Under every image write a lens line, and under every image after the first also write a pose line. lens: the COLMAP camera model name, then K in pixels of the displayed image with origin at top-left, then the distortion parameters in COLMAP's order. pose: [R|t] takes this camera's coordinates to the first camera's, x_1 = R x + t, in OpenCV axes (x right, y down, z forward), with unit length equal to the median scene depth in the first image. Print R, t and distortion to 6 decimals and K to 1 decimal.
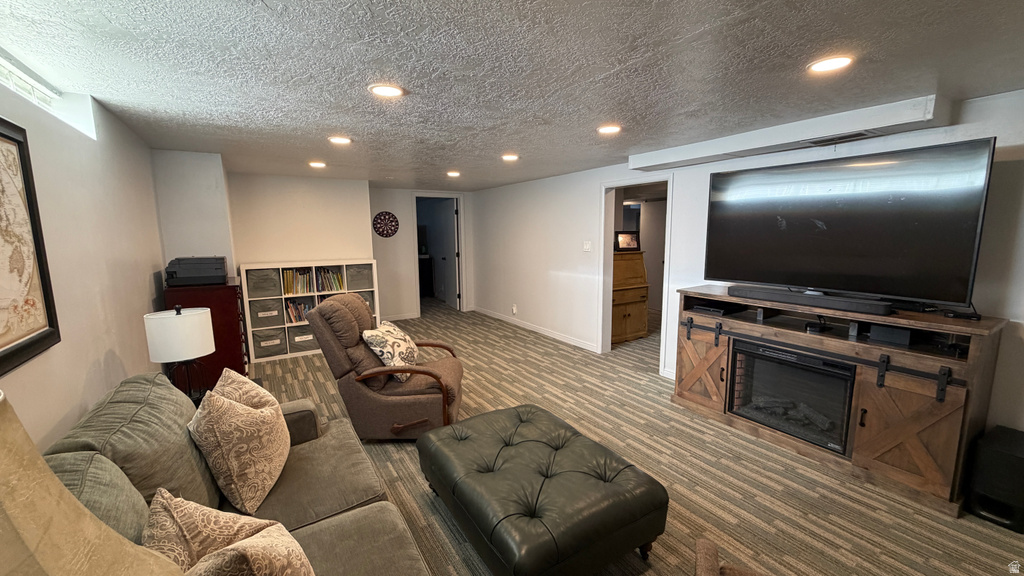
lens RADIAL K [[408.5, 0, 509.3], [0, 408.5, 287.8], [0, 0, 1]] dist [-0.000382, -0.000126]
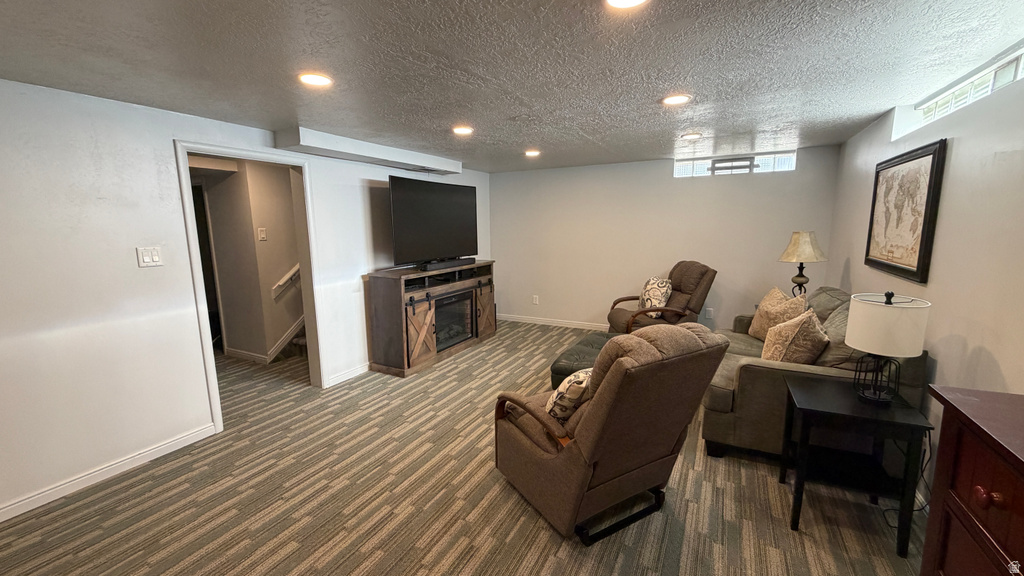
lens RADIAL K [[409.1, 0, 508.6], [0, 409.1, 288.1], [0, 0, 1]] dist [0.000175, -0.000441]
pose [[-0.494179, -0.118728, 0.861215, -0.693885], [0.140390, 0.966730, 0.213833, -0.160343], [-0.857950, 0.226577, -0.461069, 1.256356]]
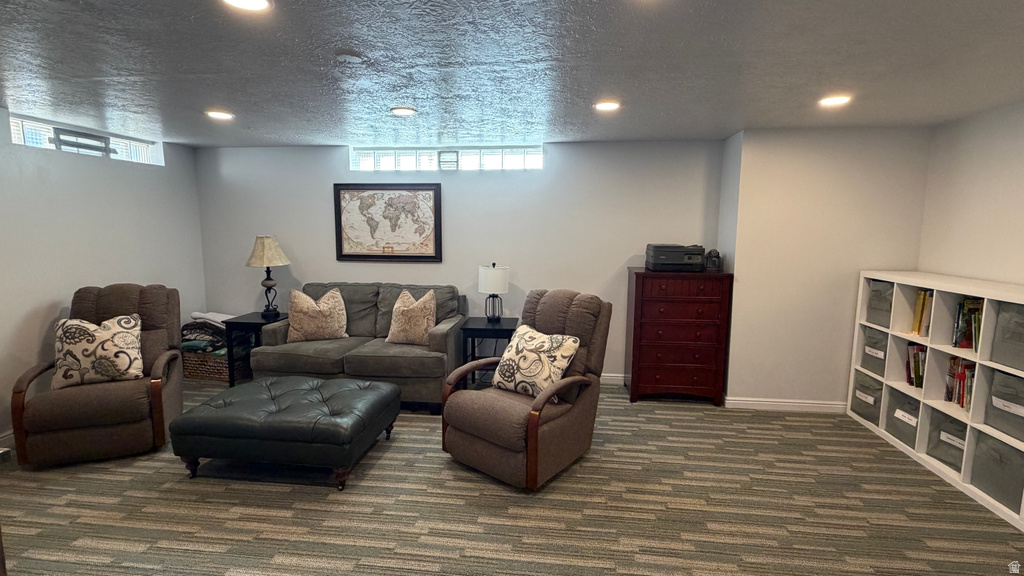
lens RADIAL K [[473.8, 0, 512.0], [0, 473.8, 288.0], [0, 0, 1]] dist [0.000141, -0.000231]
pose [[-0.631664, 0.102192, -0.768477, 0.419195], [-0.107860, 0.970048, 0.217654, -0.178478], [0.767702, 0.220372, -0.601722, 1.366900]]
